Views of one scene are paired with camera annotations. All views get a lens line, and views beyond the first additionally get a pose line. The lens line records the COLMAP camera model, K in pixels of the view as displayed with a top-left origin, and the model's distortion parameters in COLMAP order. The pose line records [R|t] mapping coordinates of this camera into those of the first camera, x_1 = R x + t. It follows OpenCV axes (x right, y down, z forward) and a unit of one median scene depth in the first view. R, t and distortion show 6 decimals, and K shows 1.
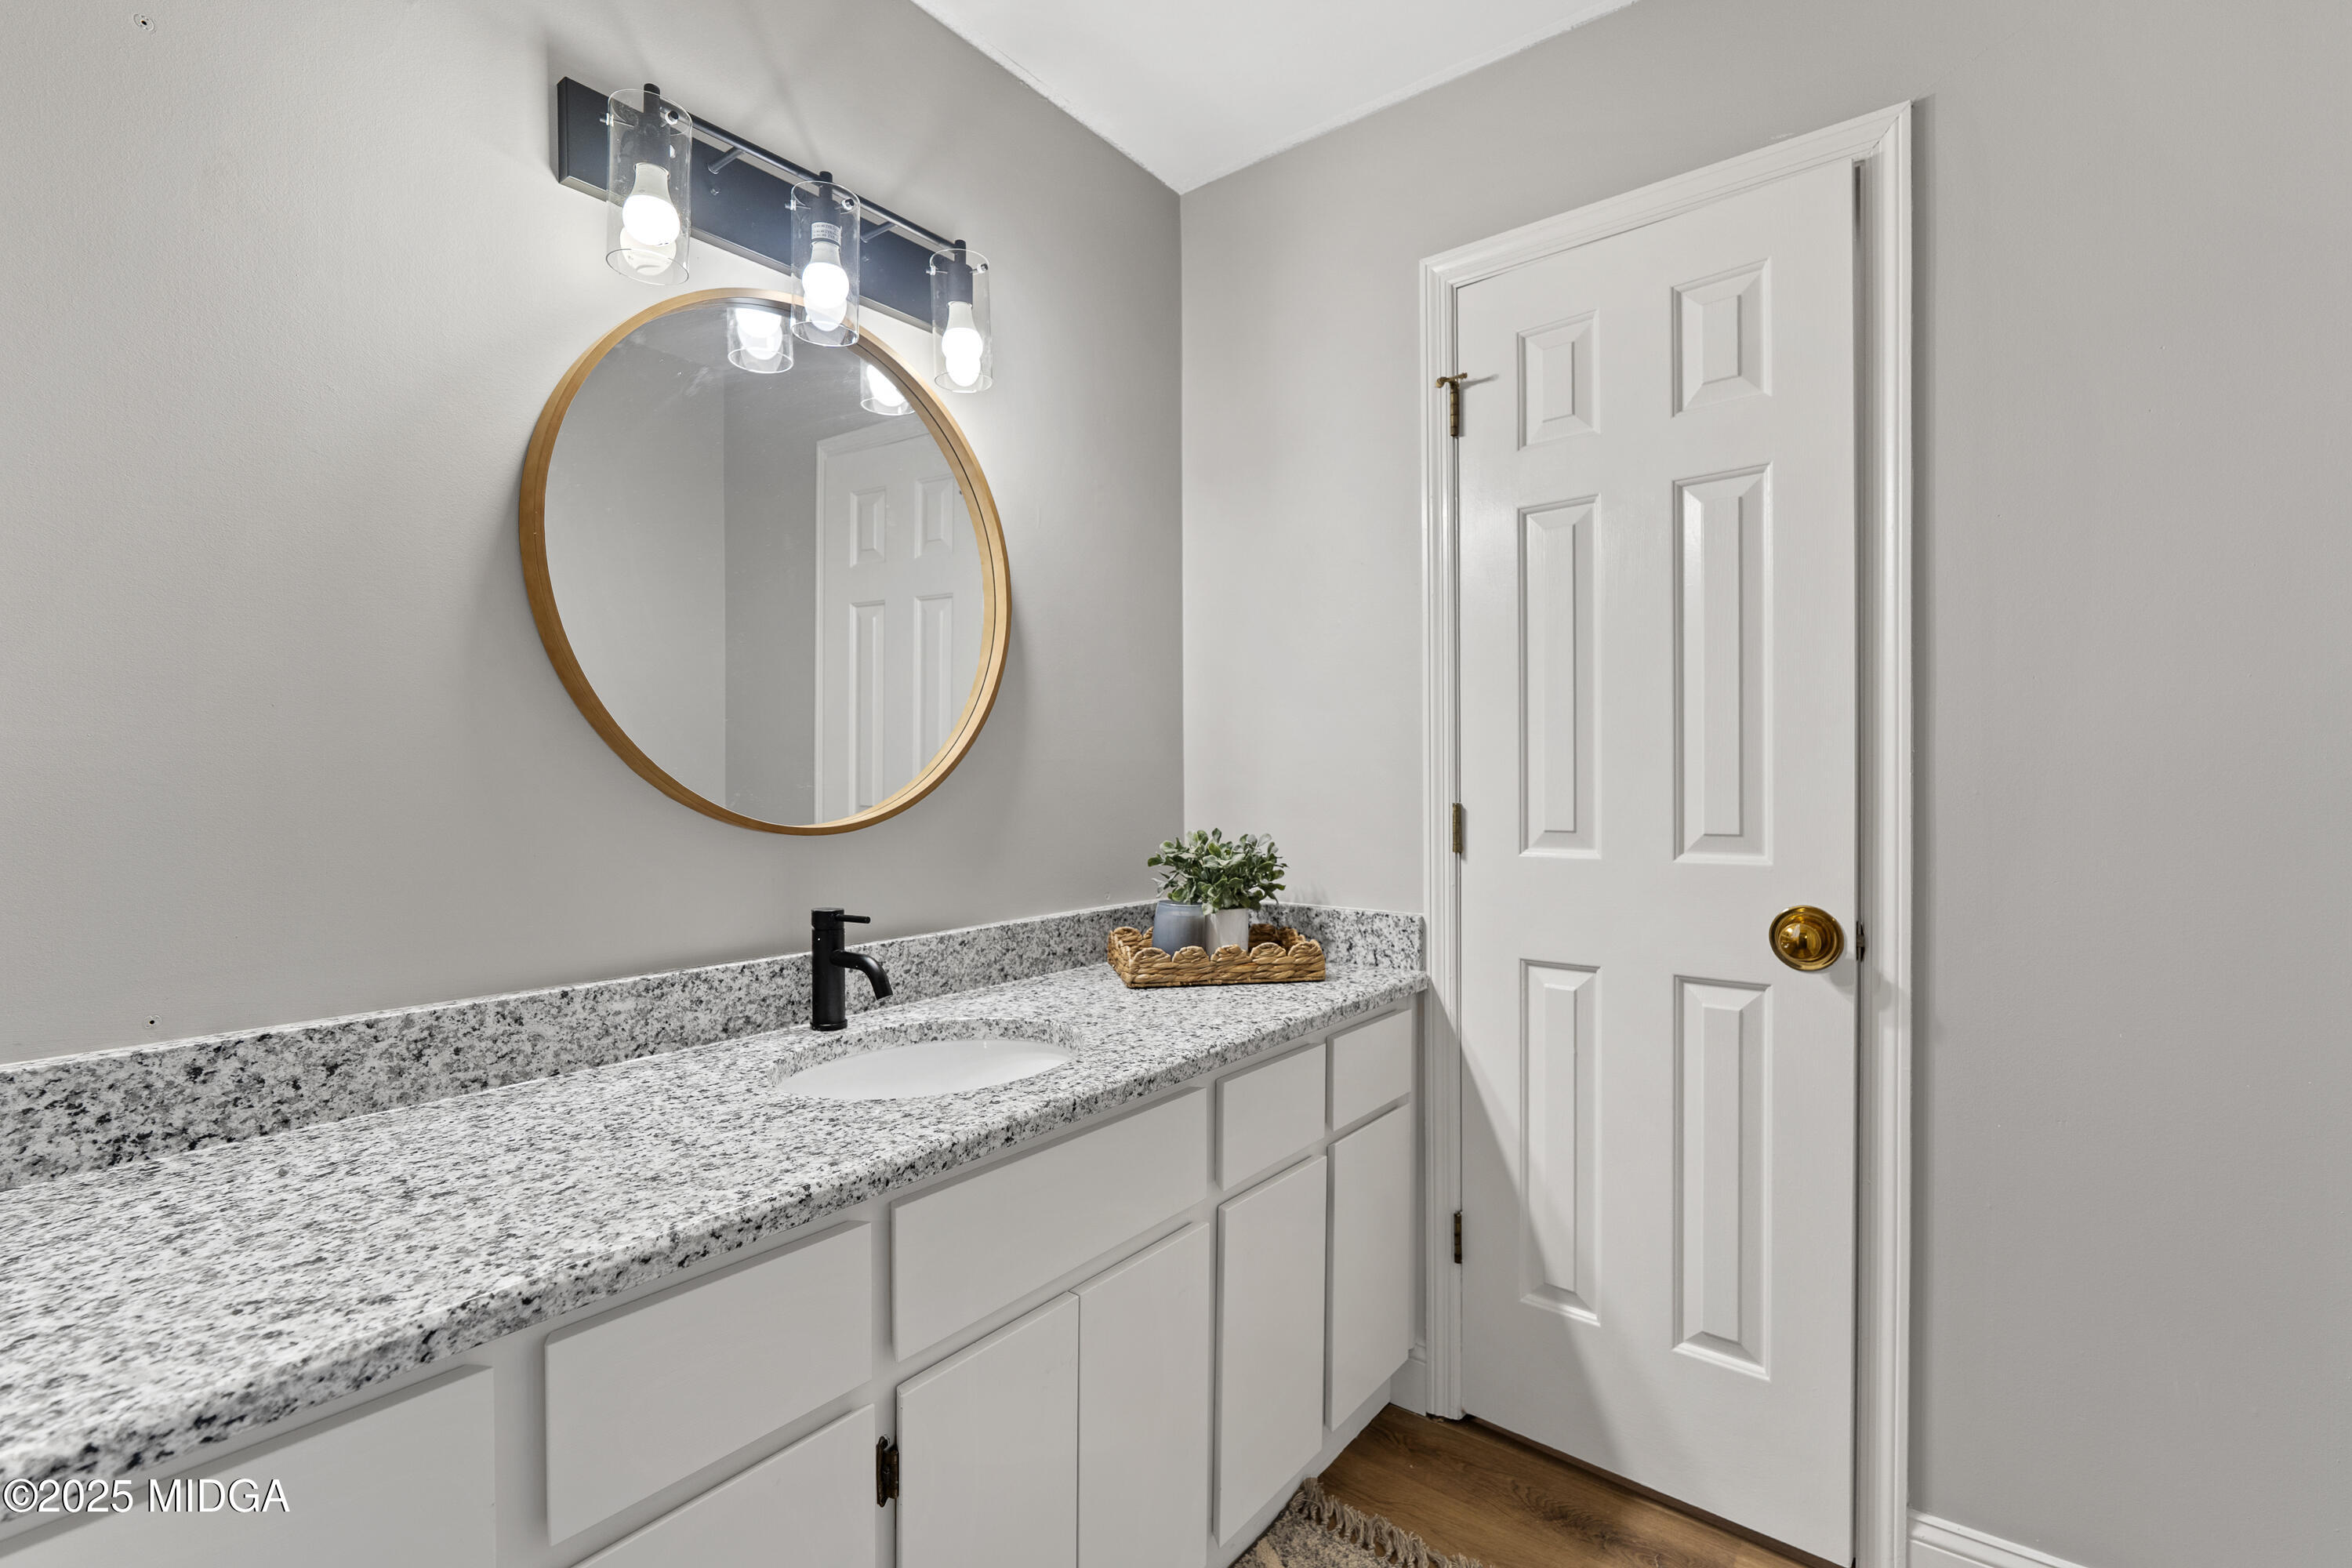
lens RADIAL K [[1061.6, 0, 1179.1], [0, 1061.6, 797.2], [0, 0, 1]] dist [-0.009814, 0.002526]
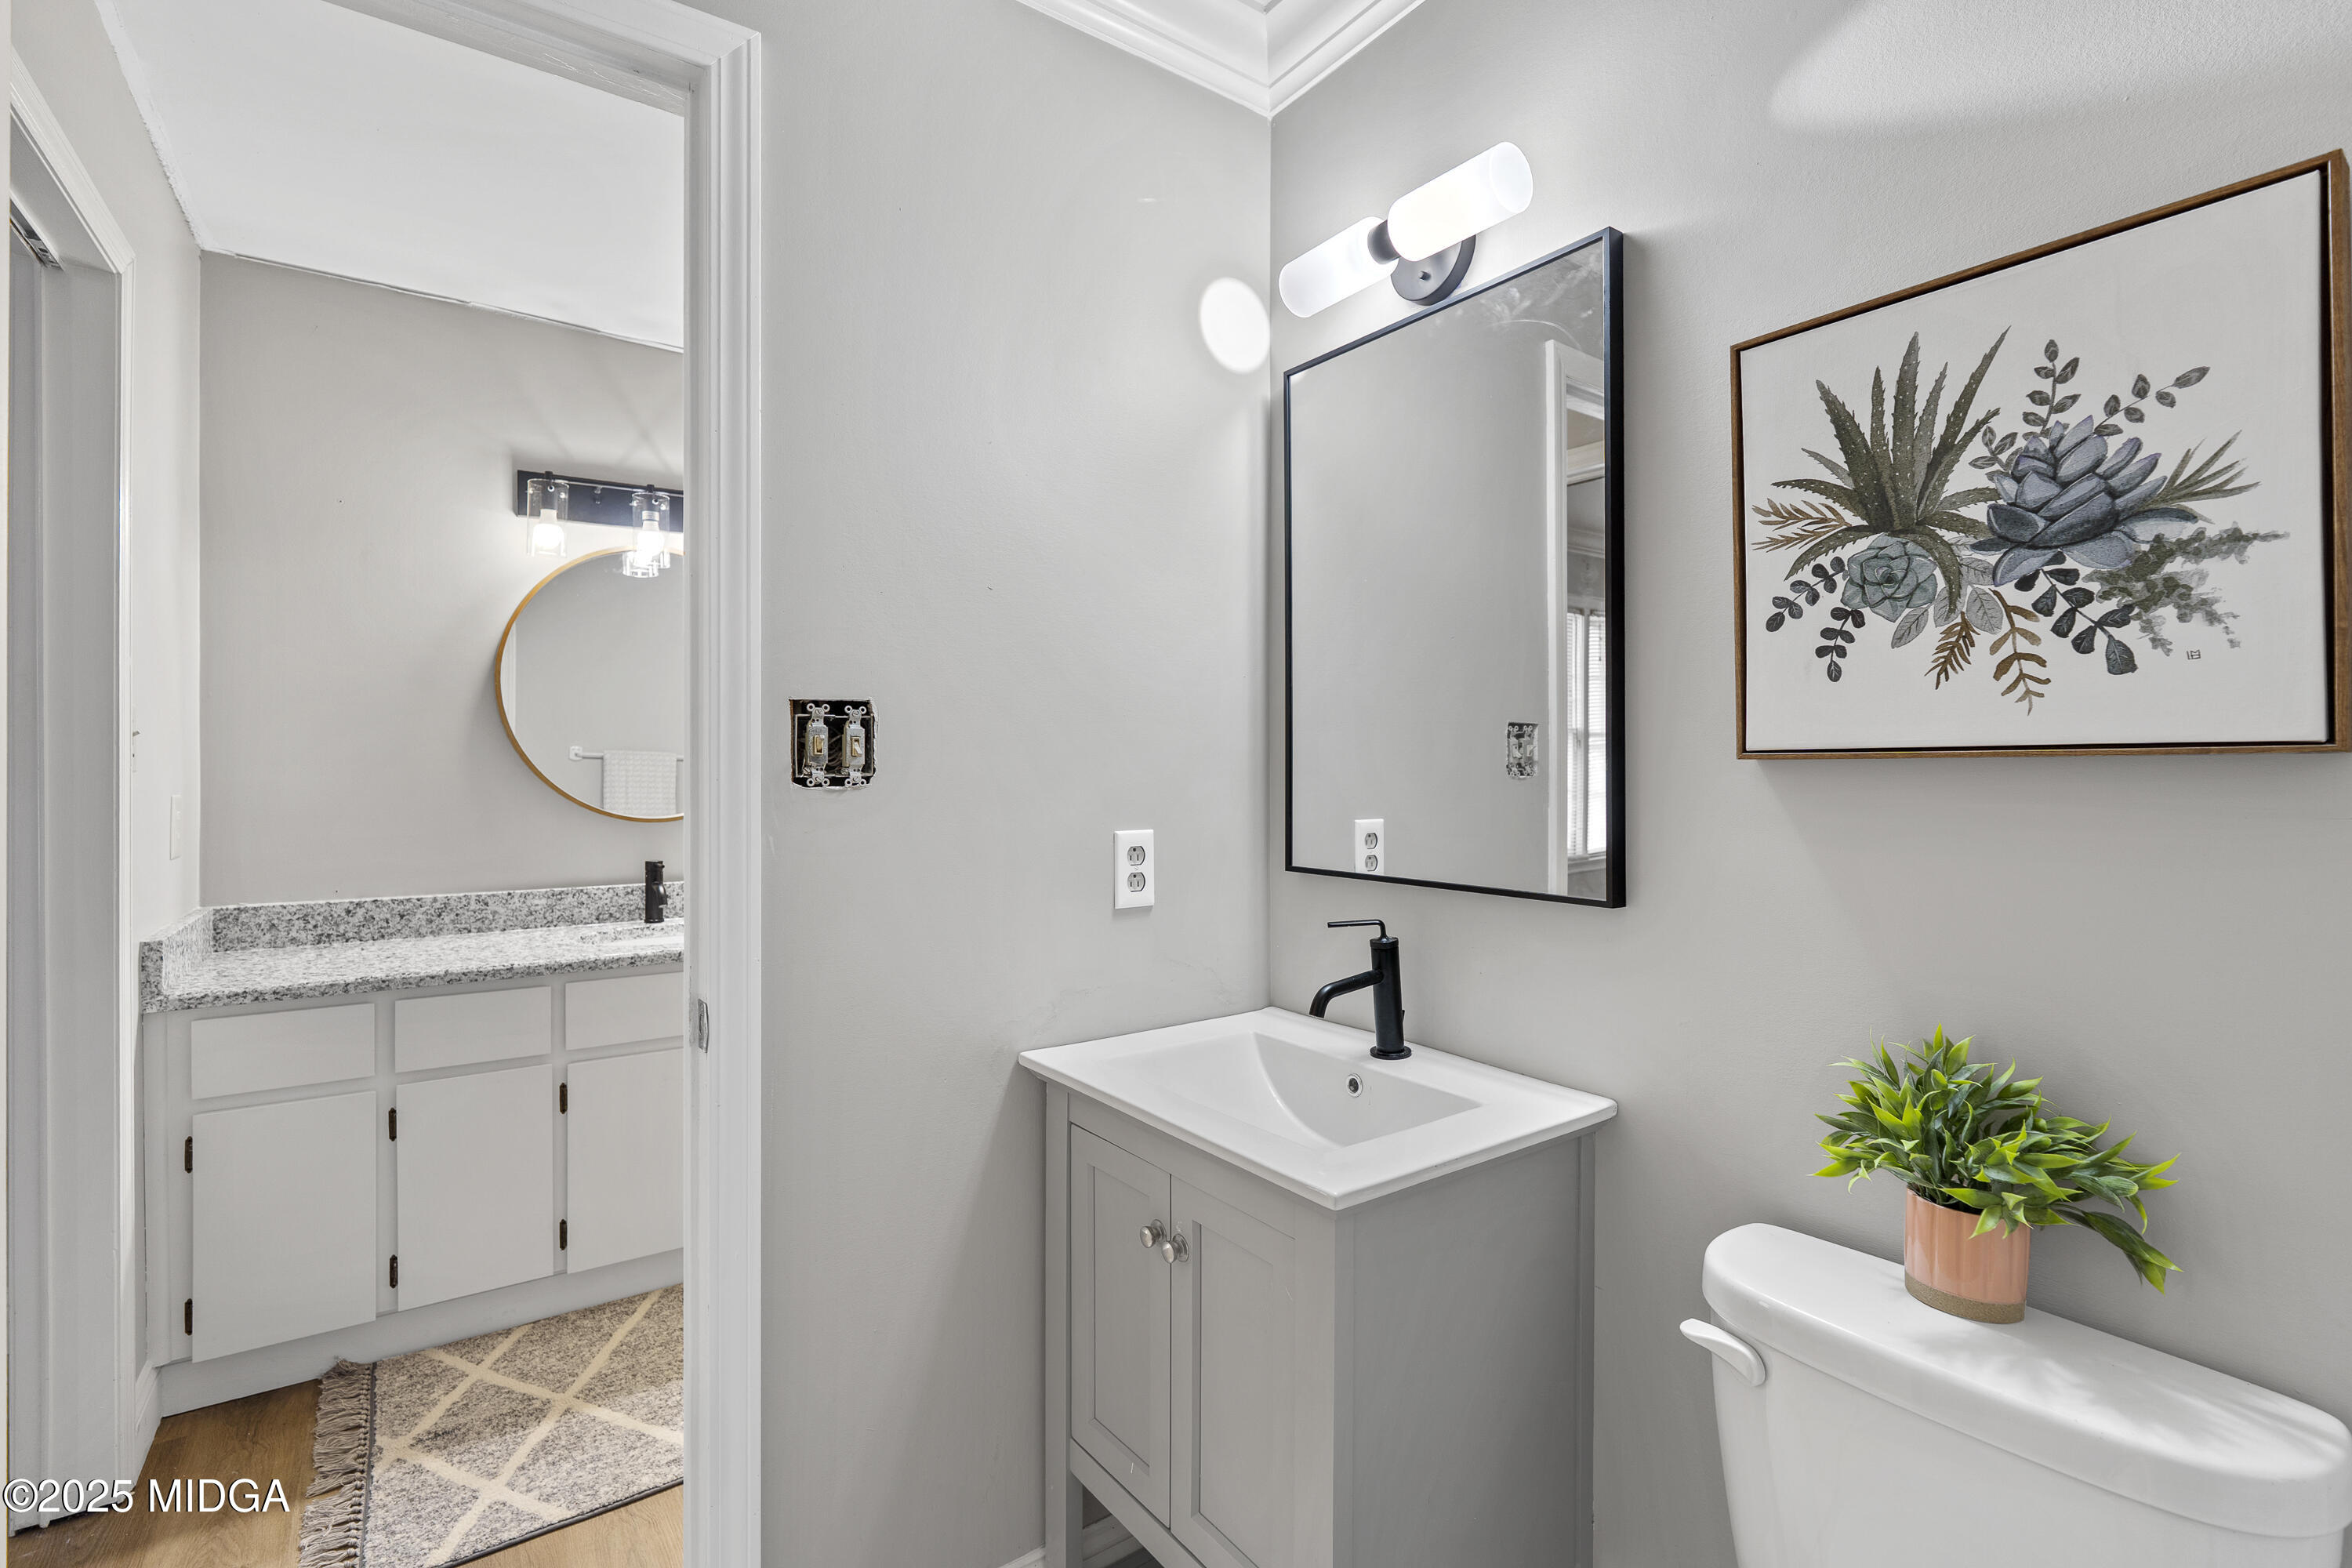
lens RADIAL K [[1061.6, 0, 1173.6], [0, 1061.6, 767.0], [0, 0, 1]] dist [-0.009814, 0.002526]
pose [[0.956691, 0.005130, -0.291059, 1.538497], [-0.009683, 0.999852, -0.014205, -0.063798], [0.290943, 0.016408, 0.956600, -0.774457]]
